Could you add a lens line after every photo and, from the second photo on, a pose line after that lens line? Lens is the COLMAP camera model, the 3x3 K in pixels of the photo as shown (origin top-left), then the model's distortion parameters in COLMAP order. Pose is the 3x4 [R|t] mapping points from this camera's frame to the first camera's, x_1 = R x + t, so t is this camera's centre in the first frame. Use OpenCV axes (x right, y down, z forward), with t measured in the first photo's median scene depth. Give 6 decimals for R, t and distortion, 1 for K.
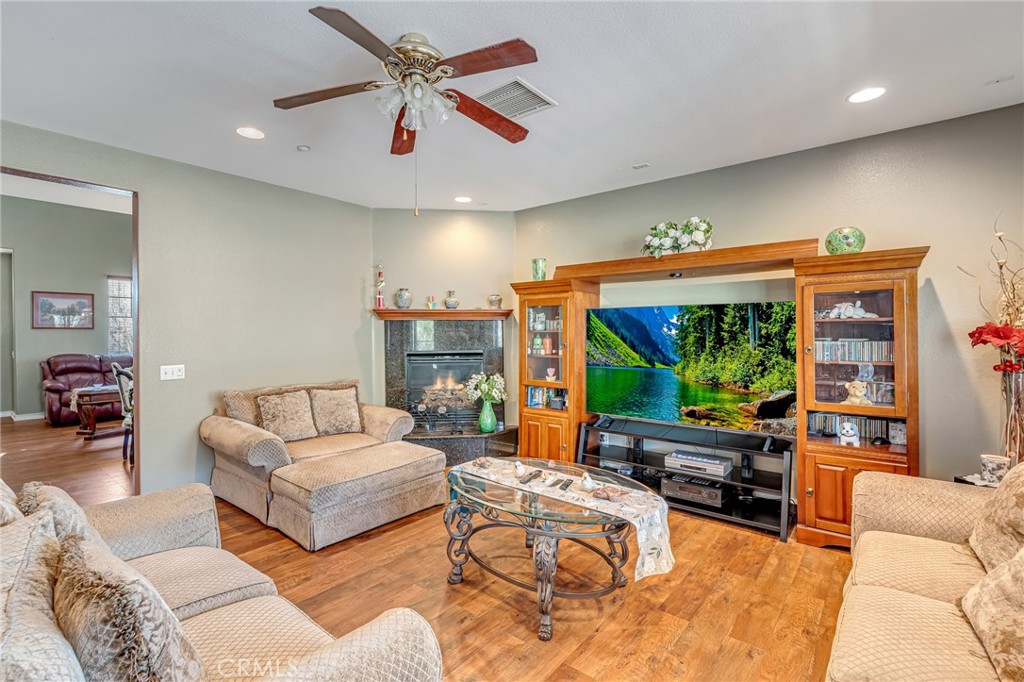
lens RADIAL K [[459.4, 0, 515.6], [0, 459.4, 337.5], [0, 0, 1]] dist [0.000482, 0.000141]
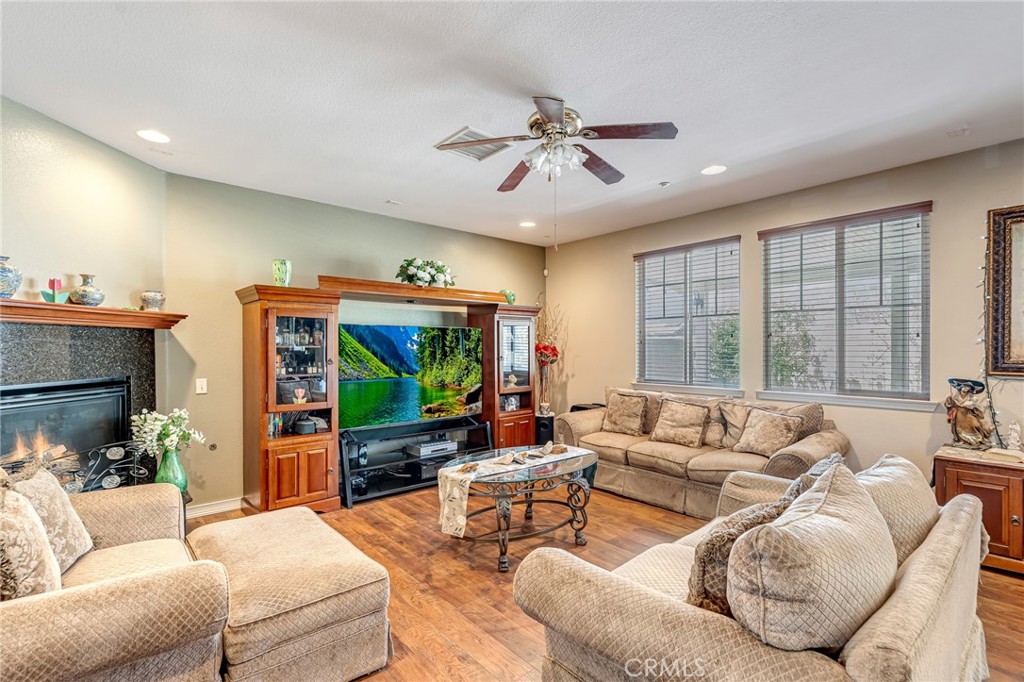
lens RADIAL K [[459.4, 0, 515.2], [0, 459.4, 344.8], [0, 0, 1]] dist [0.000482, 0.000141]
pose [[0.169881, 0.007325, 0.985437, -0.853351], [0.010232, 0.999905, -0.009197, -0.004349], [-0.985411, 0.011645, 0.169790, 0.537555]]
